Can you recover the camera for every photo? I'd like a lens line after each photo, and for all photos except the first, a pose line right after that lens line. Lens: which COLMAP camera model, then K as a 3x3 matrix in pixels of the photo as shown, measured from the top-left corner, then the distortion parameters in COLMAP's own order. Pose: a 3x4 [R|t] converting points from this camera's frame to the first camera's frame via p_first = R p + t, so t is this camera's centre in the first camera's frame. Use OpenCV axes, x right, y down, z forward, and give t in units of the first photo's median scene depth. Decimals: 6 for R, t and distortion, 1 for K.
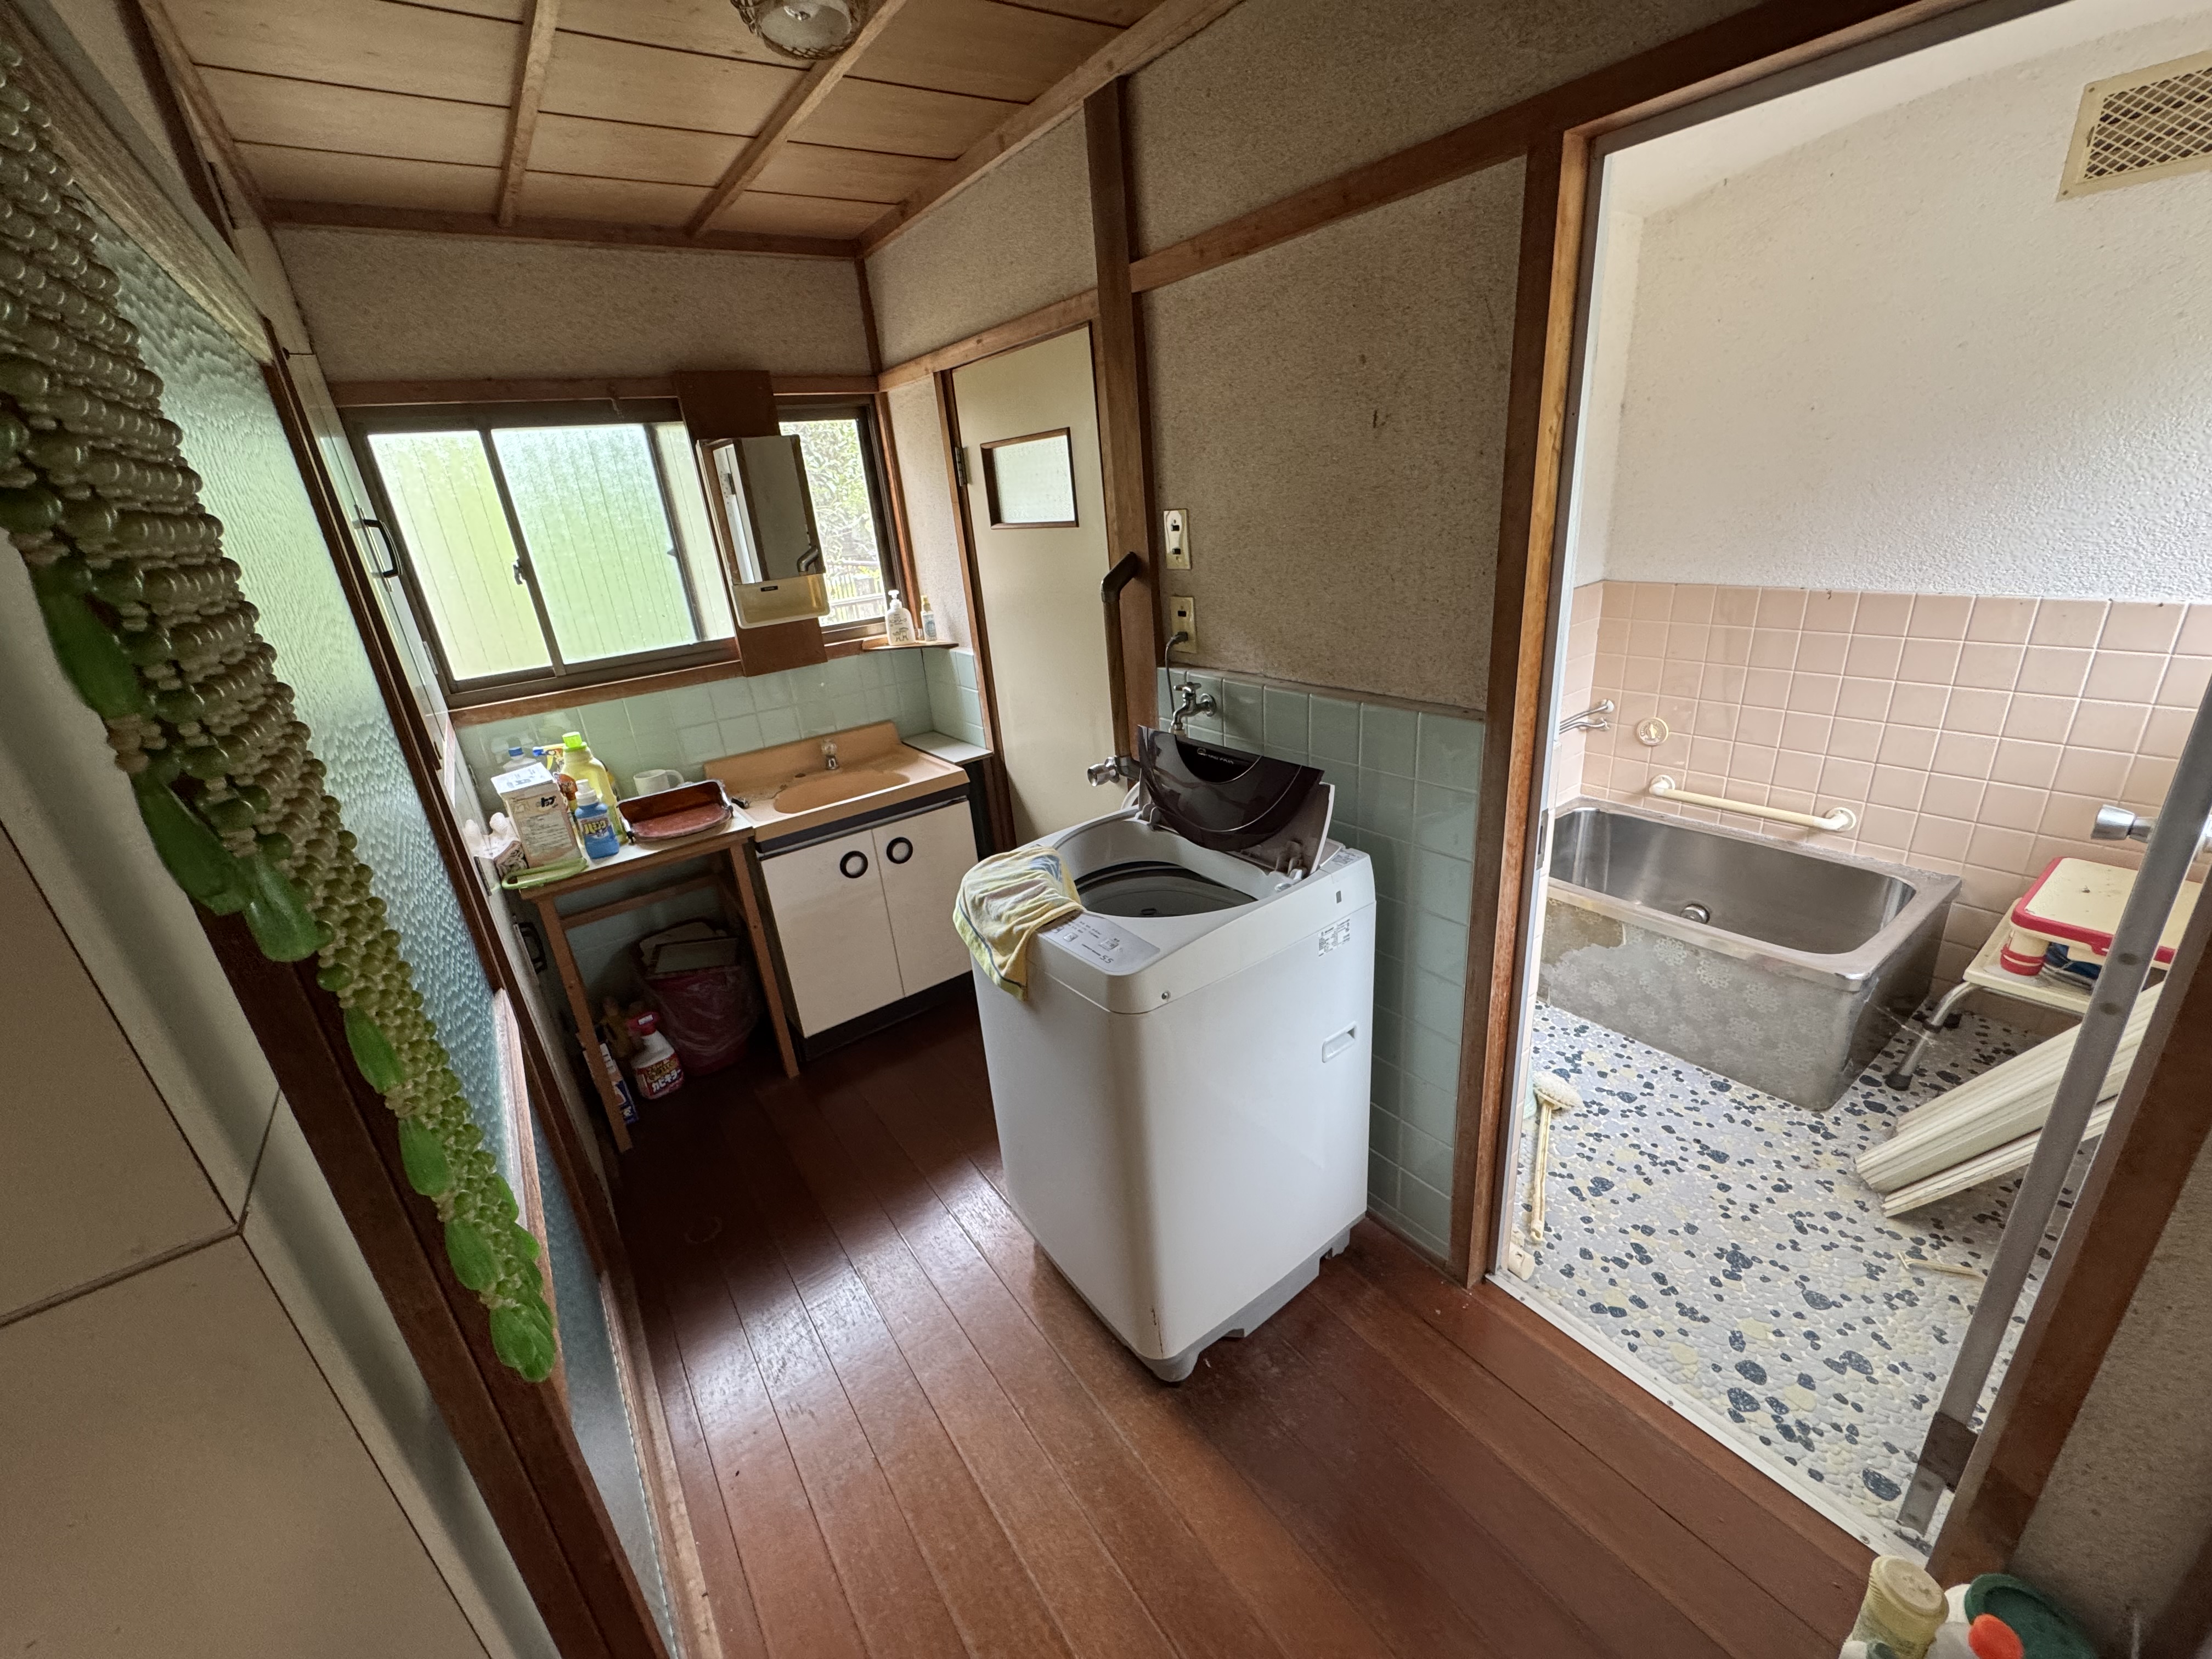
lens RADIAL K [[879.0, 0, 1107.8], [0, 879.0, 825.9], [0, 0, 1]] dist [-0.003445, -0.000244]
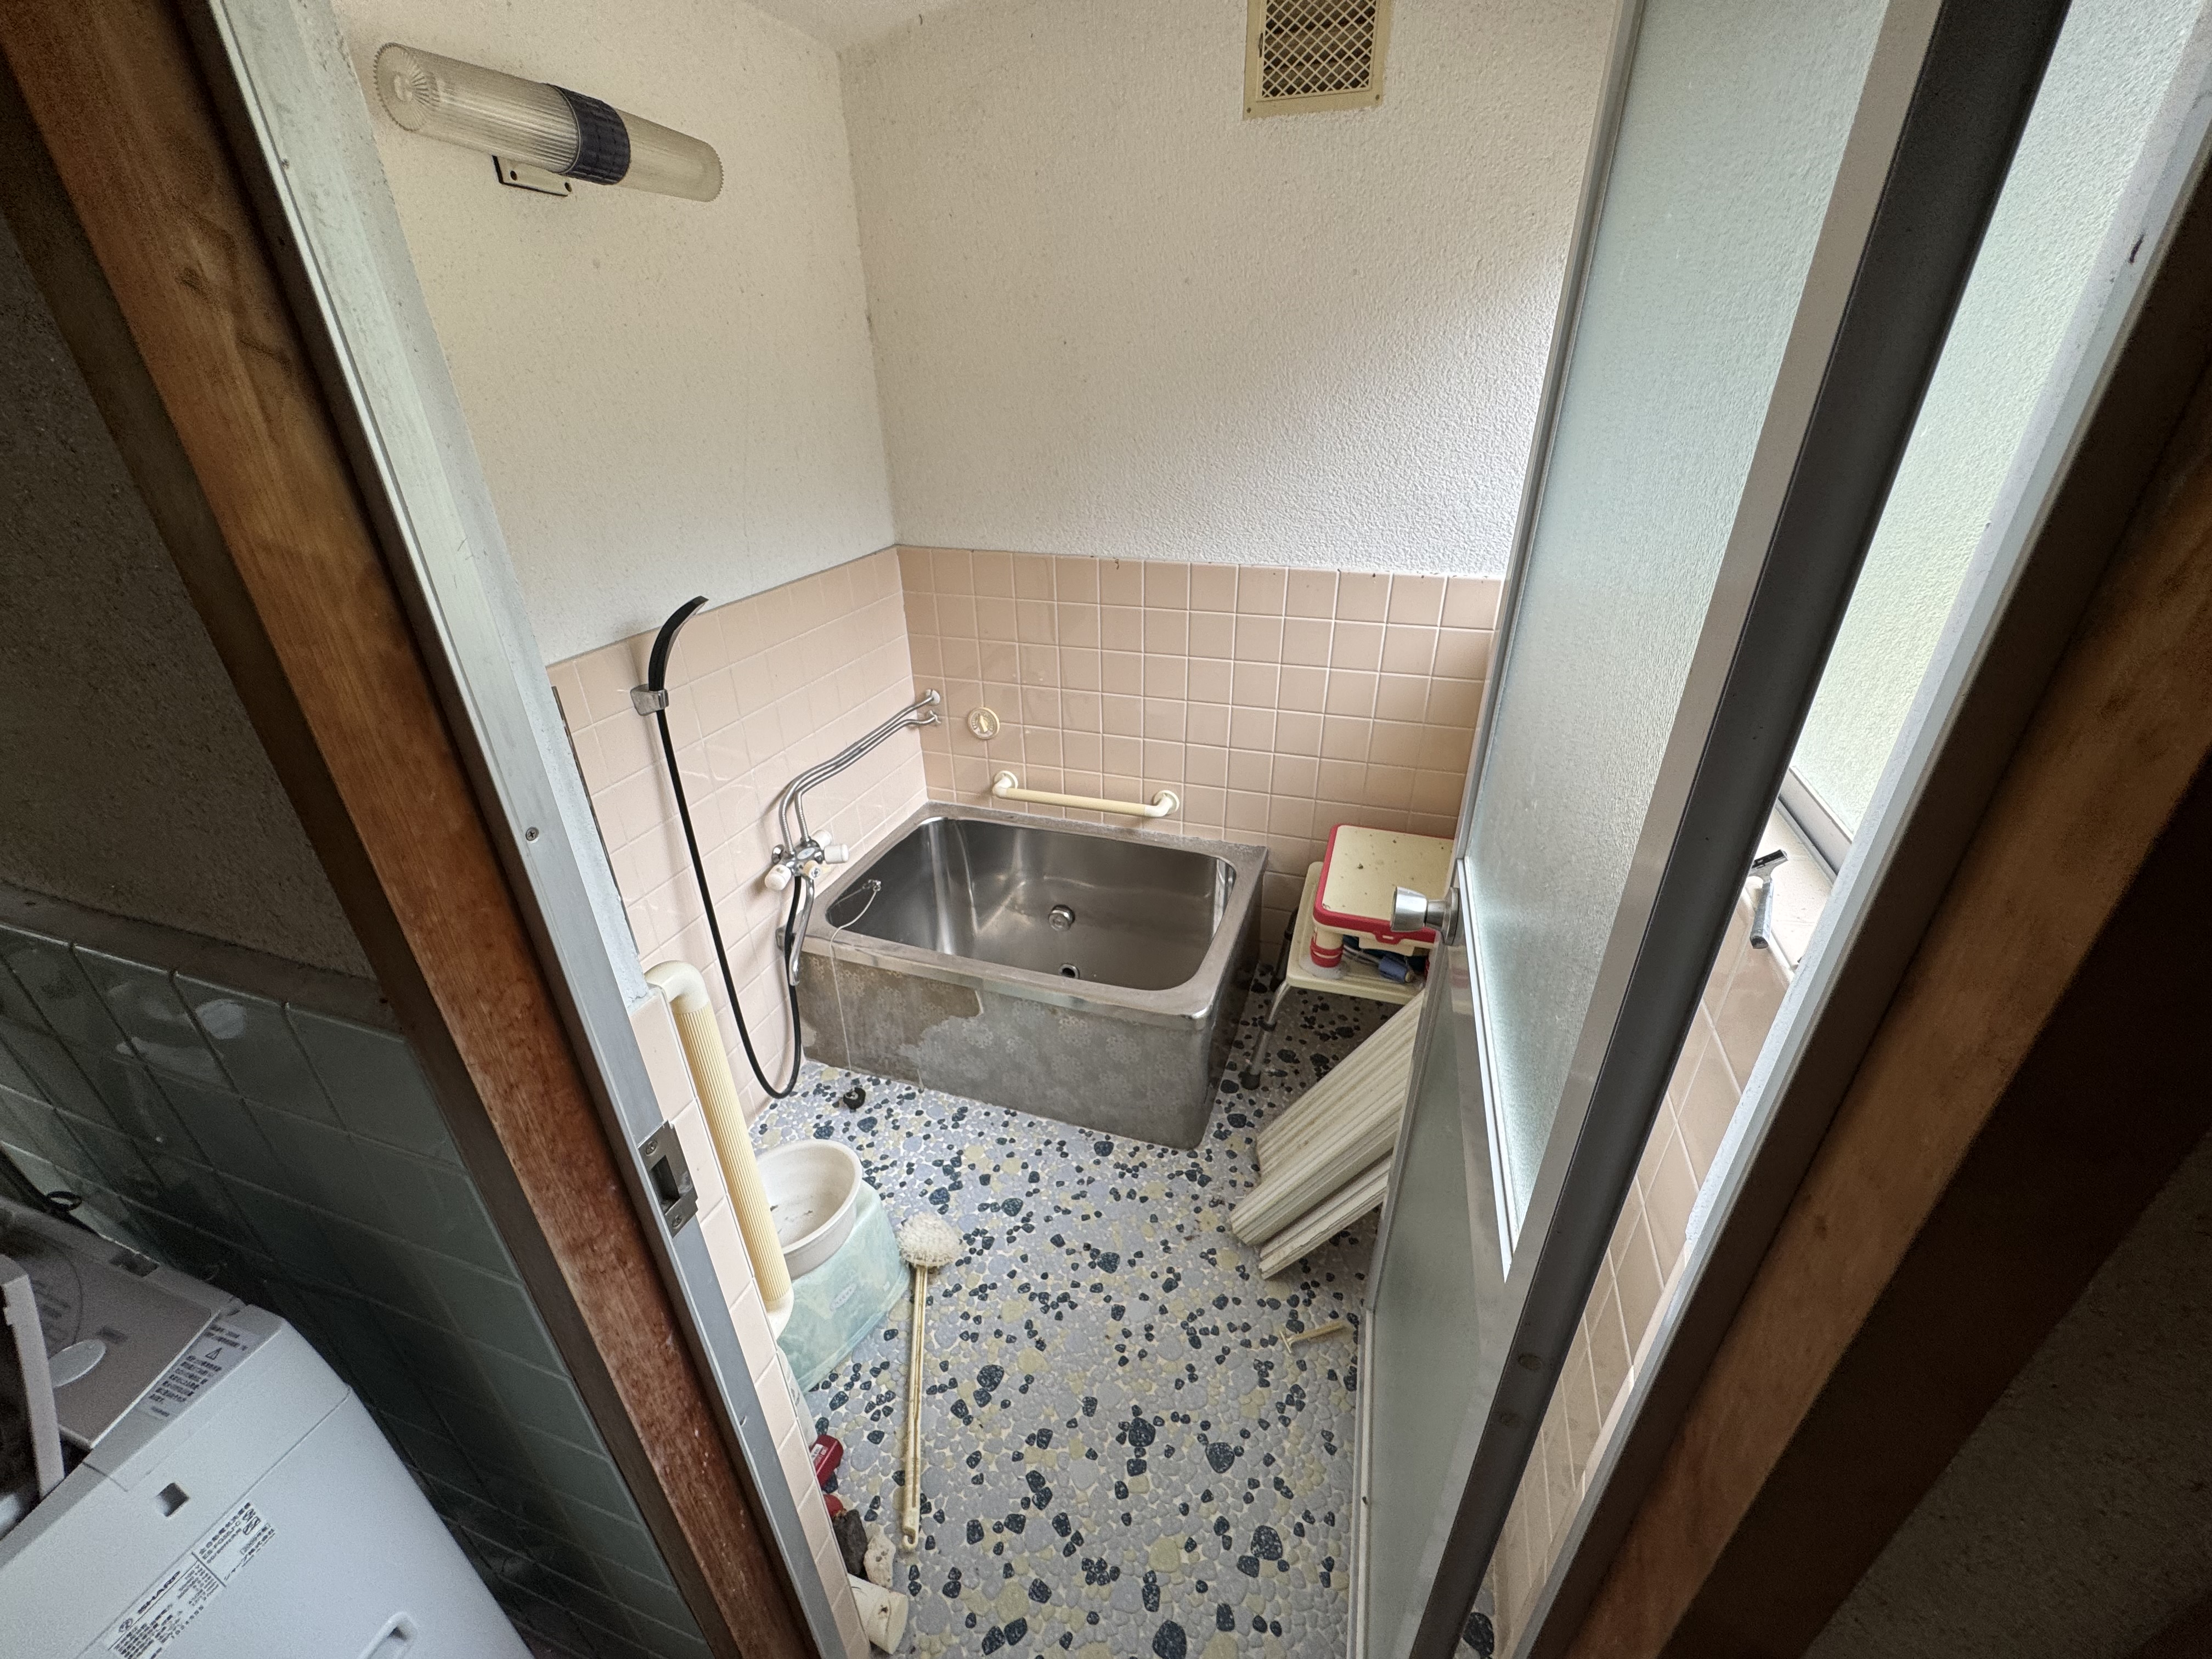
lens RADIAL K [[879.0, 0, 1107.6], [0, 879.0, 825.9], [0, 0, 1]] dist [-0.003445, -0.000244]
pose [[0.809371, -0.205149, 0.550302, 0.319285], [0.161339, 0.978624, 0.127531, -0.140626], [-0.564702, -0.014435, 0.825169, 0.314230]]
